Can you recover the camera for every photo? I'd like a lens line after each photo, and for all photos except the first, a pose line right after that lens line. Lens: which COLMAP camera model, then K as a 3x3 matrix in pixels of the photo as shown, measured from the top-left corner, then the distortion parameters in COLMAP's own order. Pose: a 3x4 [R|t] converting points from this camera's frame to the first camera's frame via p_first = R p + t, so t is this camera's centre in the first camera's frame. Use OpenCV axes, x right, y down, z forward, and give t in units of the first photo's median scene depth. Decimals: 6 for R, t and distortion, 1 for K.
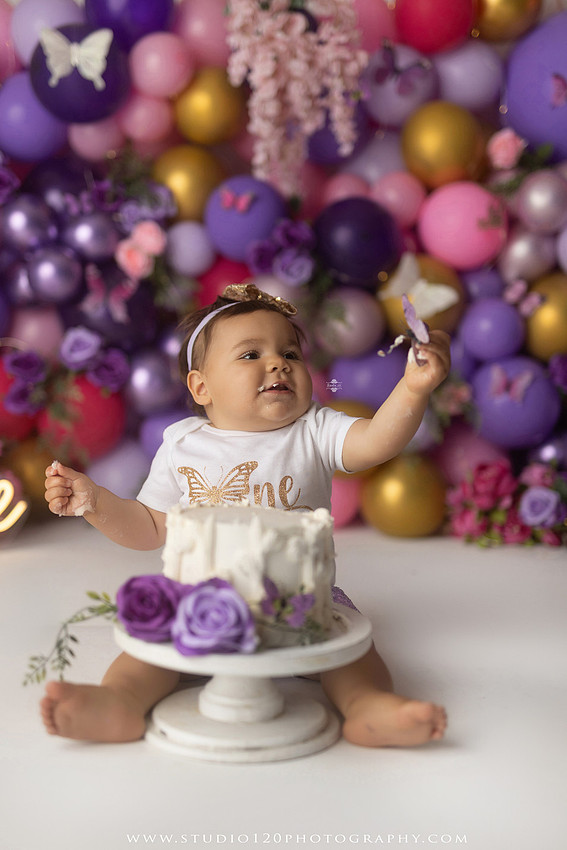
lens RADIAL K [[1198.1, 0, 281.3], [0, 1198.1, 428.9], [0, 0, 1]] dist [-0.014204, 0.000000]
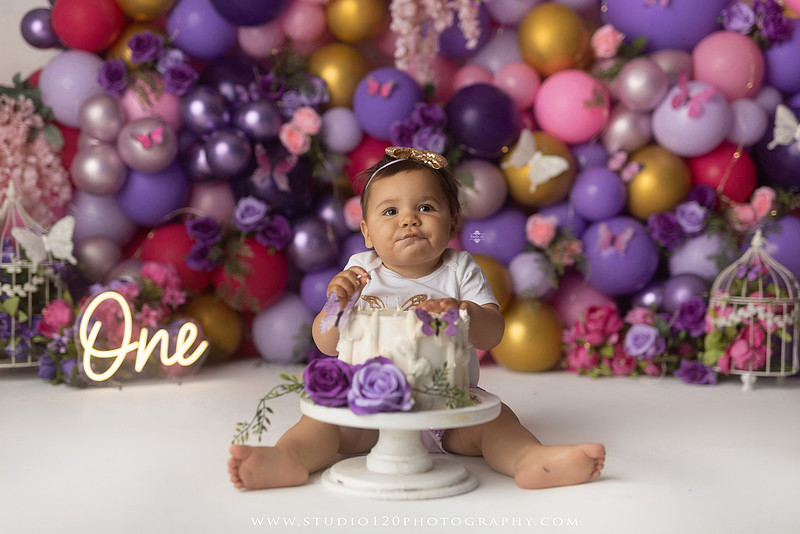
lens RADIAL K [[1127.6, 0, 393.8], [0, 1127.6, 269.2], [0, 0, 1]] dist [-0.014204, 0.000000]
pose [[0.999788, -0.014574, -0.014563, -0.010449], [0.013871, 0.998786, -0.047276, 0.041775], [0.015234, 0.047064, 0.998776, -0.108572]]
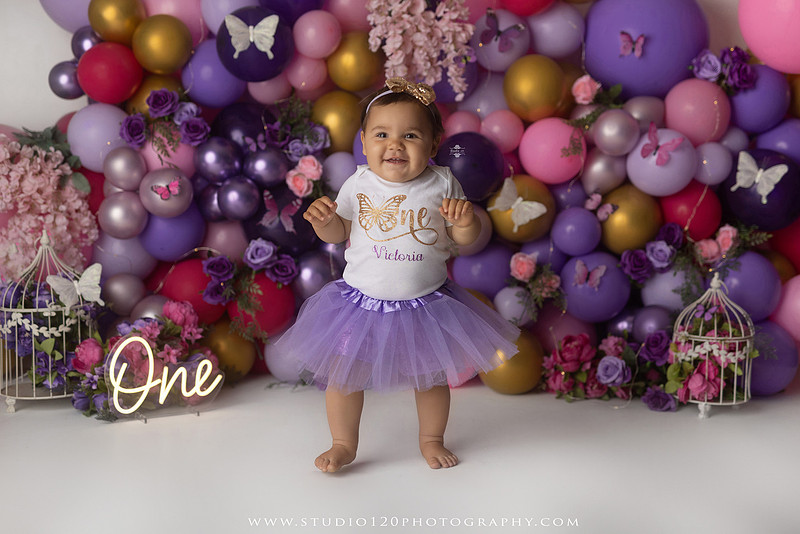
lens RADIAL K [[1127.6, 0, 405.5], [0, 1127.6, 273.3], [0, 0, 1]] dist [-0.014204, 0.000000]
pose [[0.999305, -0.018882, -0.032145, 0.030637], [0.019461, 0.999652, 0.017809, -0.064381], [0.031798, -0.018423, 0.999325, -0.228585]]
